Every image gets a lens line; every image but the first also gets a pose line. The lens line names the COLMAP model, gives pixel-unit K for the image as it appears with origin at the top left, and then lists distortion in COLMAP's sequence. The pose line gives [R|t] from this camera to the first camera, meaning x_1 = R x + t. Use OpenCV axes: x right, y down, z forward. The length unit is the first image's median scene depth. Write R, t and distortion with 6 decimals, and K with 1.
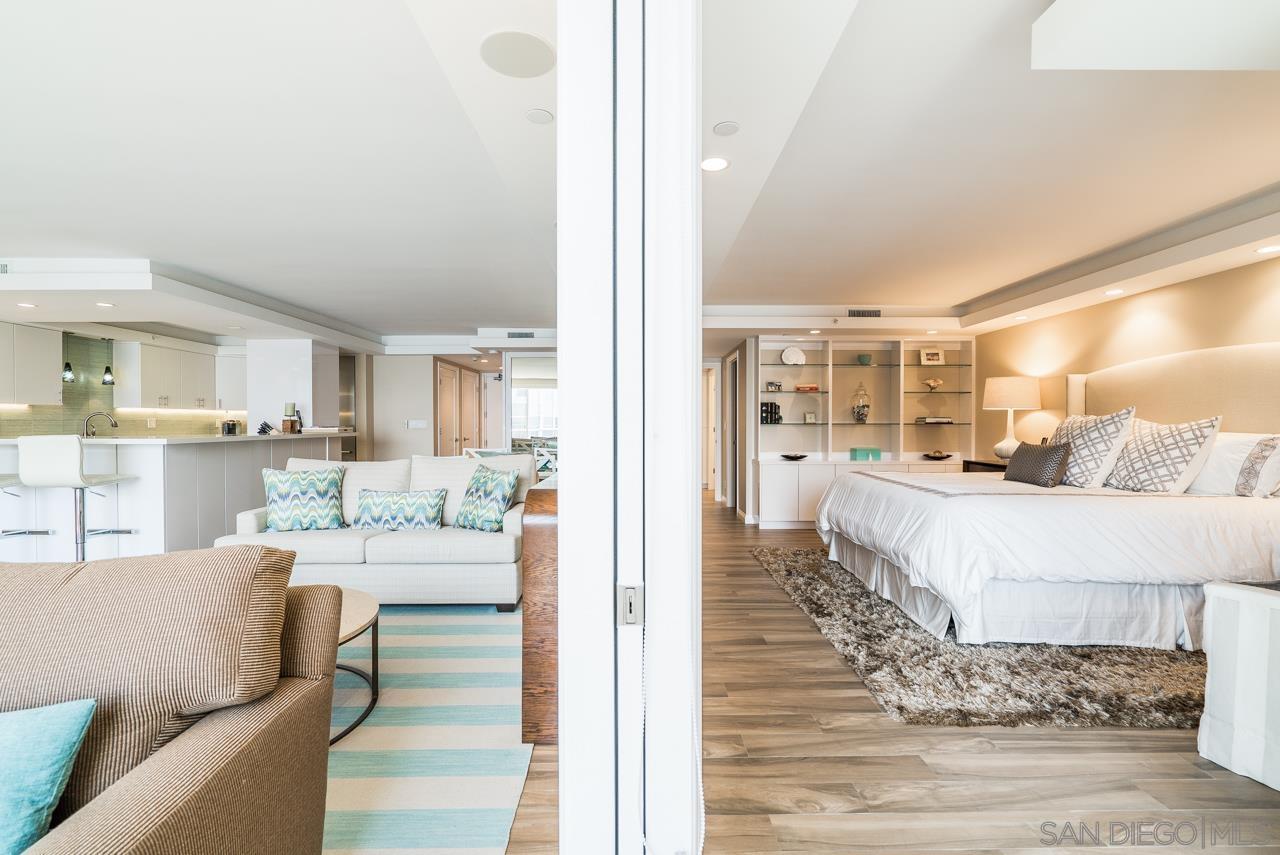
lens RADIAL K [[578.3, 0, 636.2], [0, 578.3, 434.3], [0, 0, 1]] dist [0.005082, 0.000889]
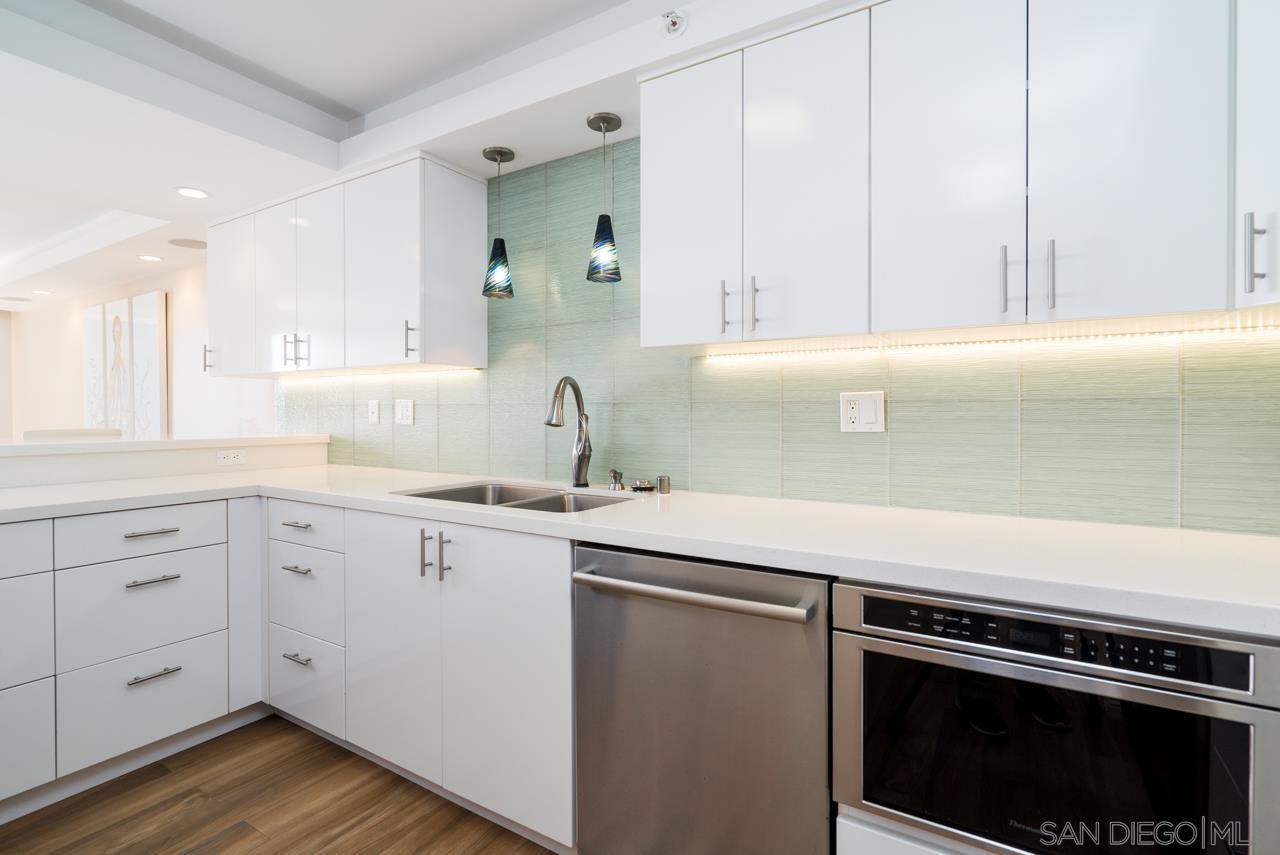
lens RADIAL K [[578.3, 0, 639.4], [0, 578.3, 421.0], [0, 0, 1]] dist [0.005082, 0.000889]
pose [[0.869353, 0.009094, -0.494107, -1.772611], [-0.008726, 0.999957, 0.003052, -0.043109], [0.494114, 0.001658, 0.869395, 1.794999]]
